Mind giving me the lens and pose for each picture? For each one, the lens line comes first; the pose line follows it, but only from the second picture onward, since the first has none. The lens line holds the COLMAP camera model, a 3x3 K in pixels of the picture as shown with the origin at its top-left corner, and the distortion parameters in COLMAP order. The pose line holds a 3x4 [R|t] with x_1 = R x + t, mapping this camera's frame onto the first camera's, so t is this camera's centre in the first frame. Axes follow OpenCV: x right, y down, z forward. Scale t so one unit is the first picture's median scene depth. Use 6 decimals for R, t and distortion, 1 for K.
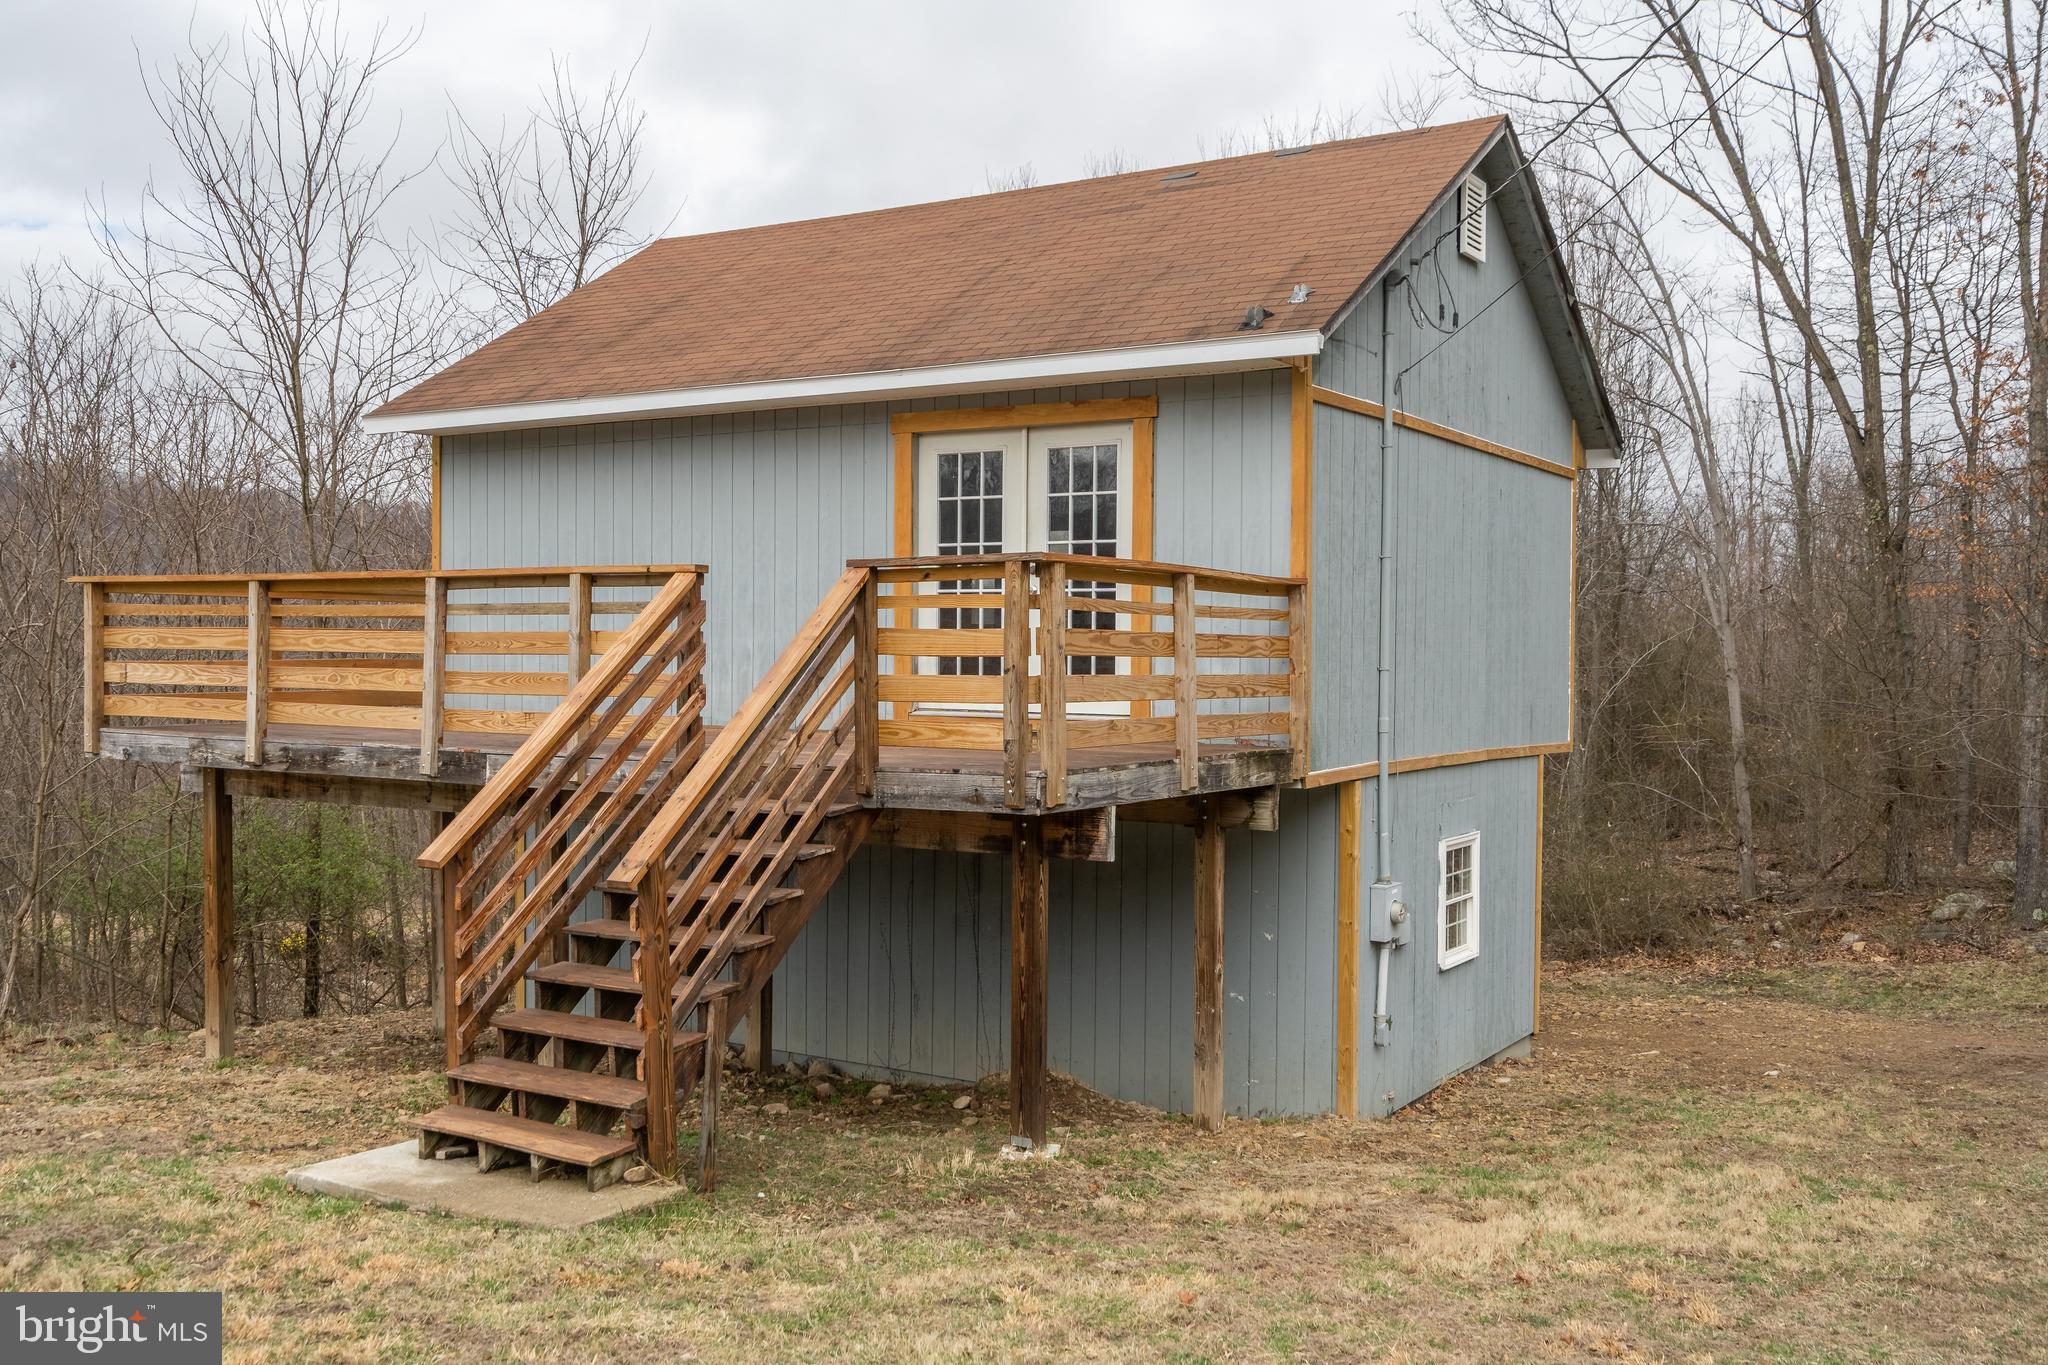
lens RADIAL K [[1856.4, 0, 1024.0], [0, 1856.4, 682.5], [0, 0, 1]] dist [-0.000614, 0.009620]
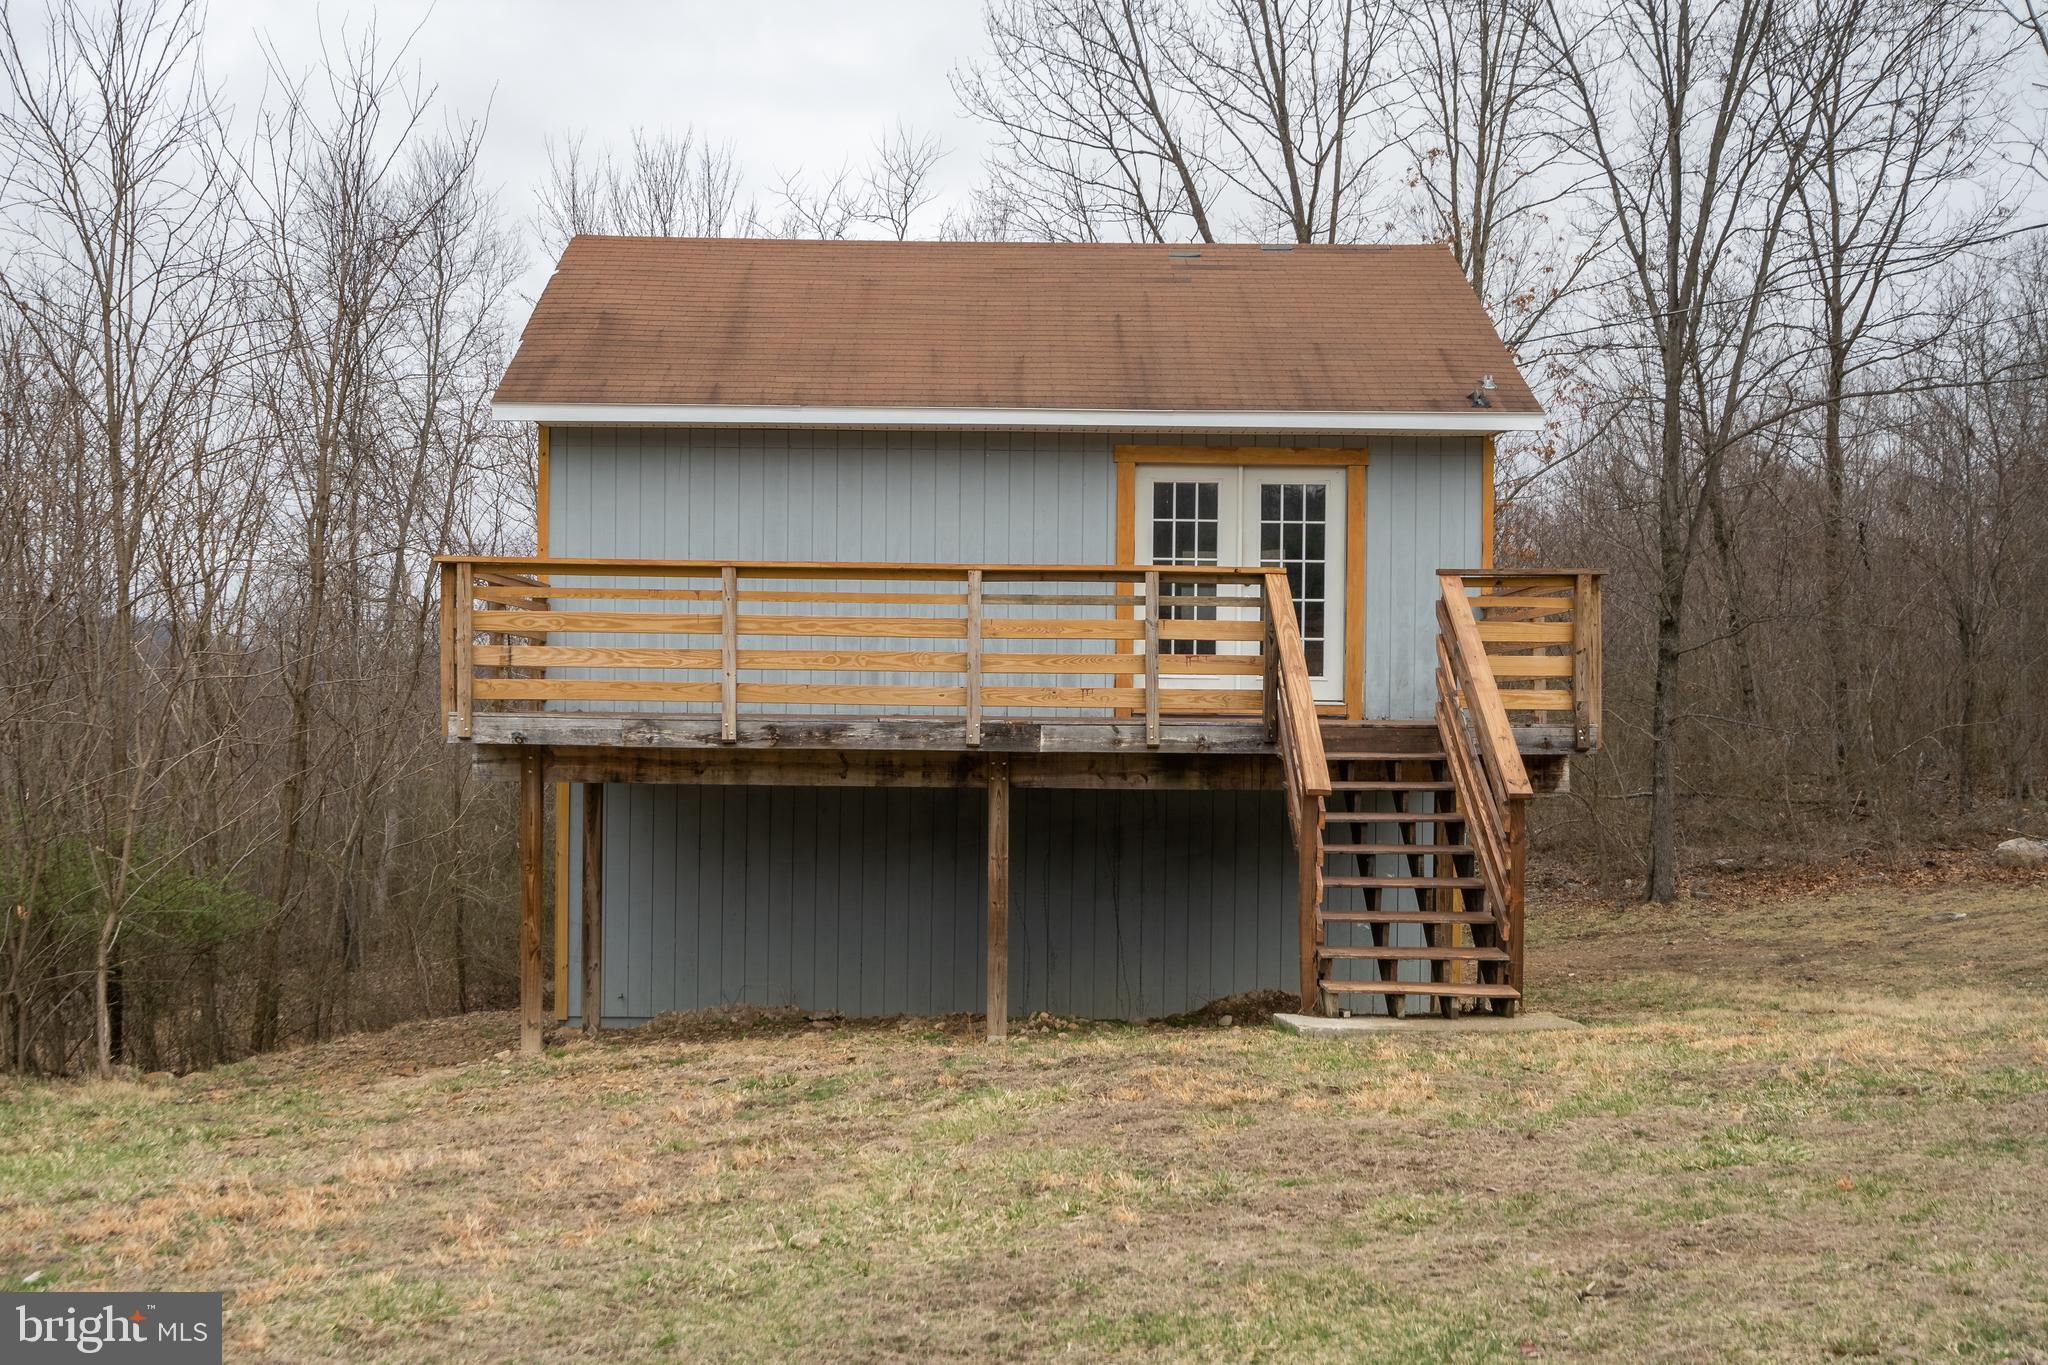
lens RADIAL K [[2085.8, 0, 1024.0], [0, 2085.8, 682.5], [0, 0, 1]] dist [-0.019868, -0.001296]
pose [[0.846822, 0.008264, 0.531812, -0.843237], [0.004093, 0.999748, -0.022053, 0.034731], [-0.531861, 0.020851, 0.846575, -0.079751]]
